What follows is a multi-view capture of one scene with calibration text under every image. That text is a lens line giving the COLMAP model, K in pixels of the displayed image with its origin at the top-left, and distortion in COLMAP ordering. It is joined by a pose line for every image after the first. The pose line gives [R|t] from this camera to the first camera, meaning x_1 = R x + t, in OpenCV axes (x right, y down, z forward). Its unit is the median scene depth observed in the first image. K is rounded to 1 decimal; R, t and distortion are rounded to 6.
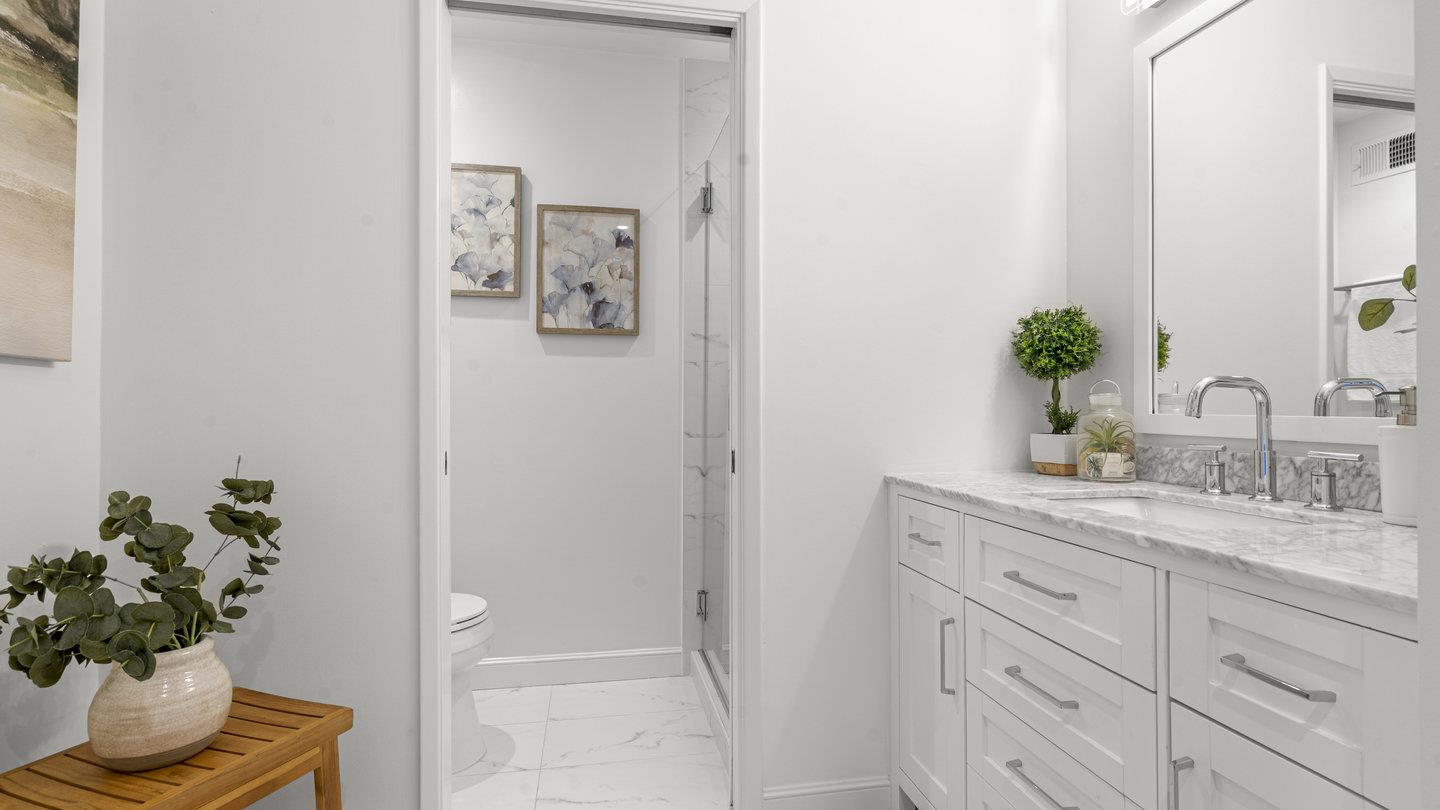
lens RADIAL K [[670.0, 0, 722.2], [0, 670.0, 403.6], [0, 0, 1]] dist [-0.003440, 0.002155]
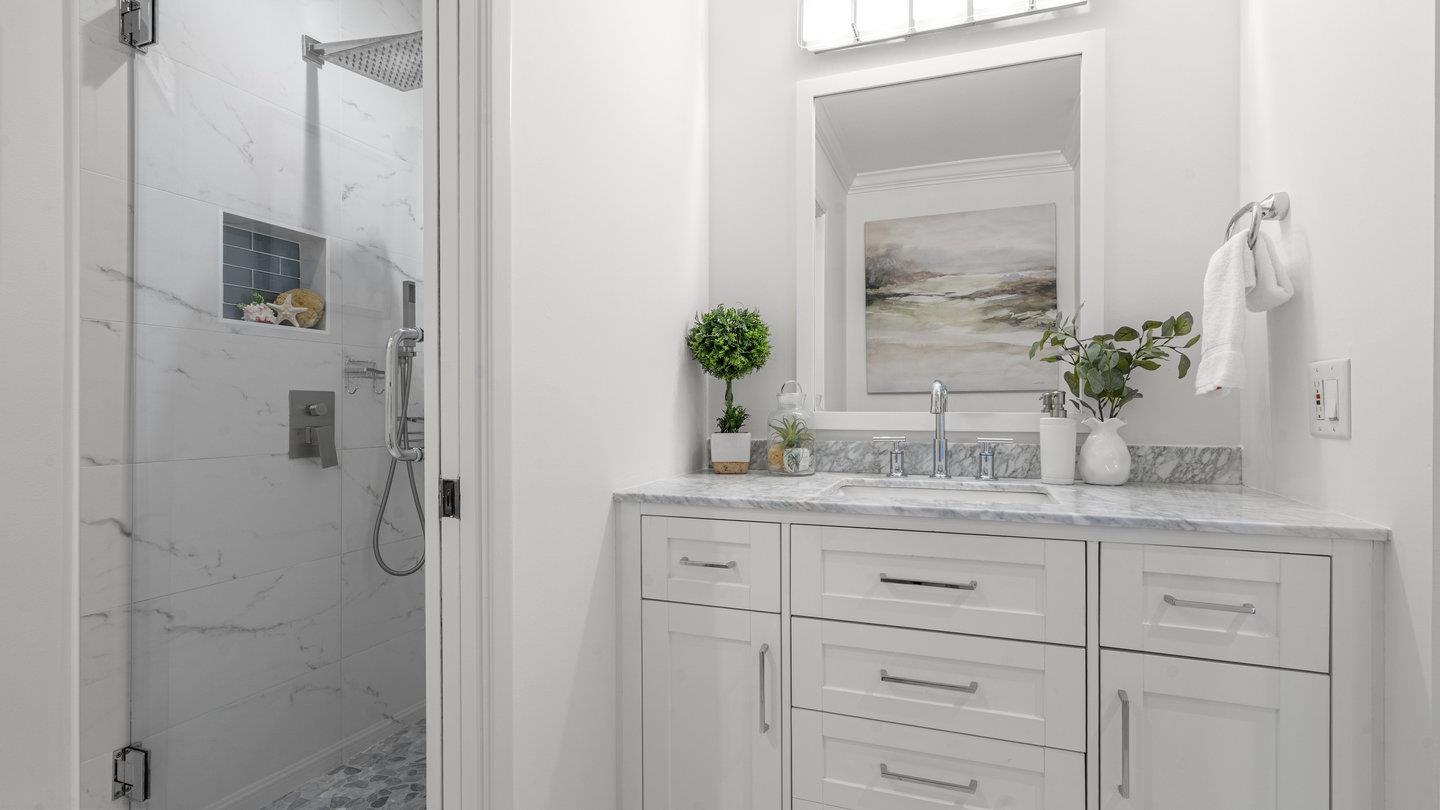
lens RADIAL K [[670.0, 0, 722.0], [0, 670.0, 410.5], [0, 0, 1]] dist [-0.003440, 0.002155]
pose [[0.529419, -0.007252, 0.848330, -0.411253], [-0.002095, 0.999949, 0.009855, 0.002611], [-0.848358, -0.006995, 0.529377, 0.547809]]
